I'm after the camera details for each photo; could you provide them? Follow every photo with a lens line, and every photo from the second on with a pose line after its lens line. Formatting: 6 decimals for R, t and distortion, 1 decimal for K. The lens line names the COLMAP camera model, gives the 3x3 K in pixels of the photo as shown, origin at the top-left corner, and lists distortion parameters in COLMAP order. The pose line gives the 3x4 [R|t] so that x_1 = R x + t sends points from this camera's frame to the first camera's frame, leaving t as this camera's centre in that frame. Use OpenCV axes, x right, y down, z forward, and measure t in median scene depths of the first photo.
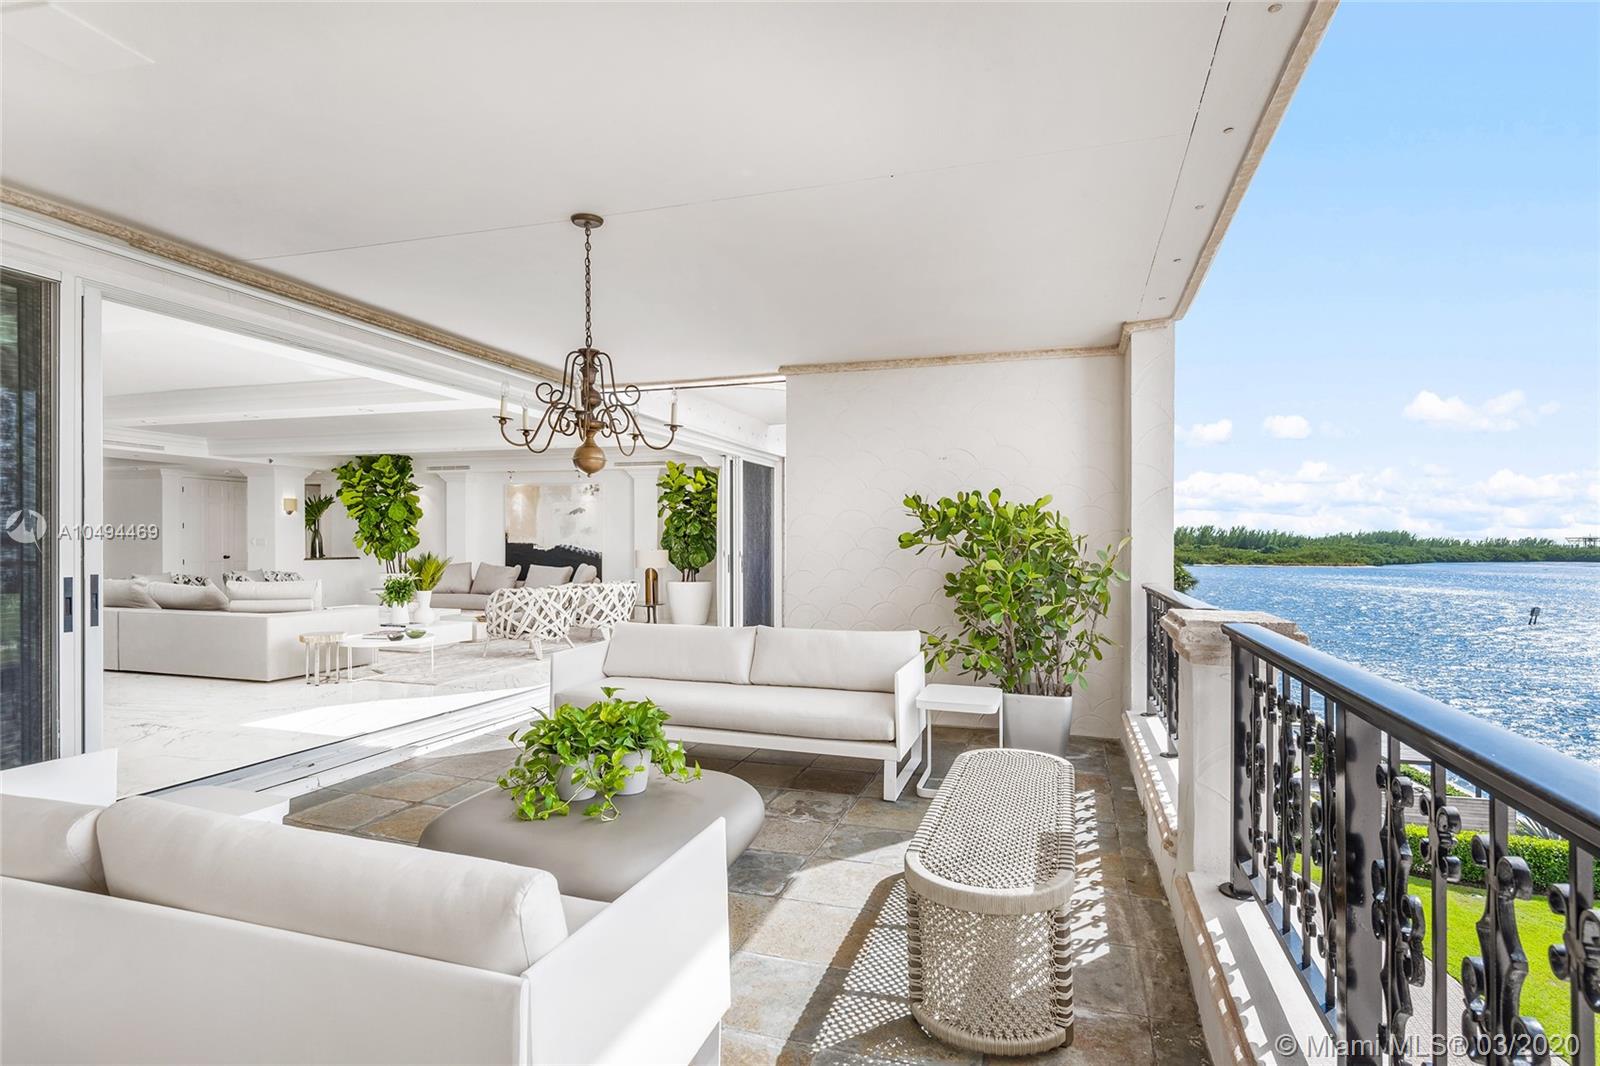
lens RADIAL K [[836.7, 0, 780.3], [0, 836.7, 527.5], [0, 0, 1]] dist [-0.000104, -0.000504]
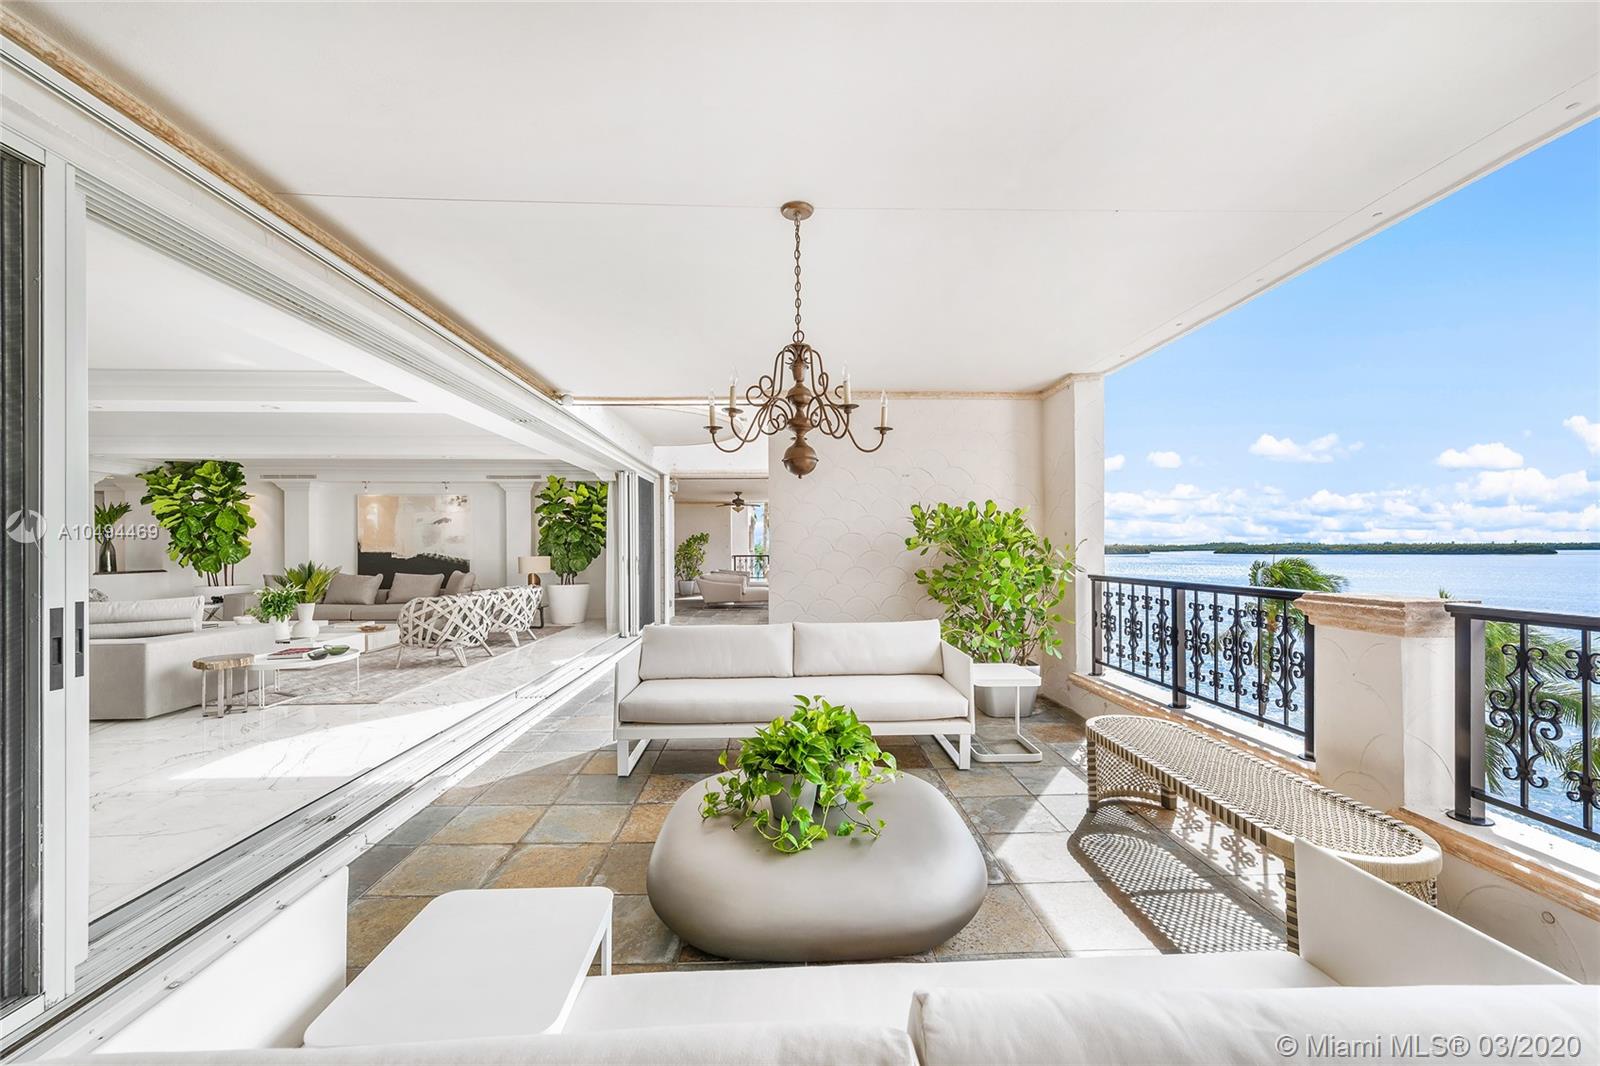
lens RADIAL K [[652.3, 0, 800.0], [0, 652.3, 533.0], [0, 0, 1]] dist [0.001590, 0.000023]
pose [[0.932301, -0.003700, 0.361663, -0.191159], [0.005507, 0.999977, -0.003966, 0.001886], [-0.361640, 0.005689, 0.932300, 0.116209]]
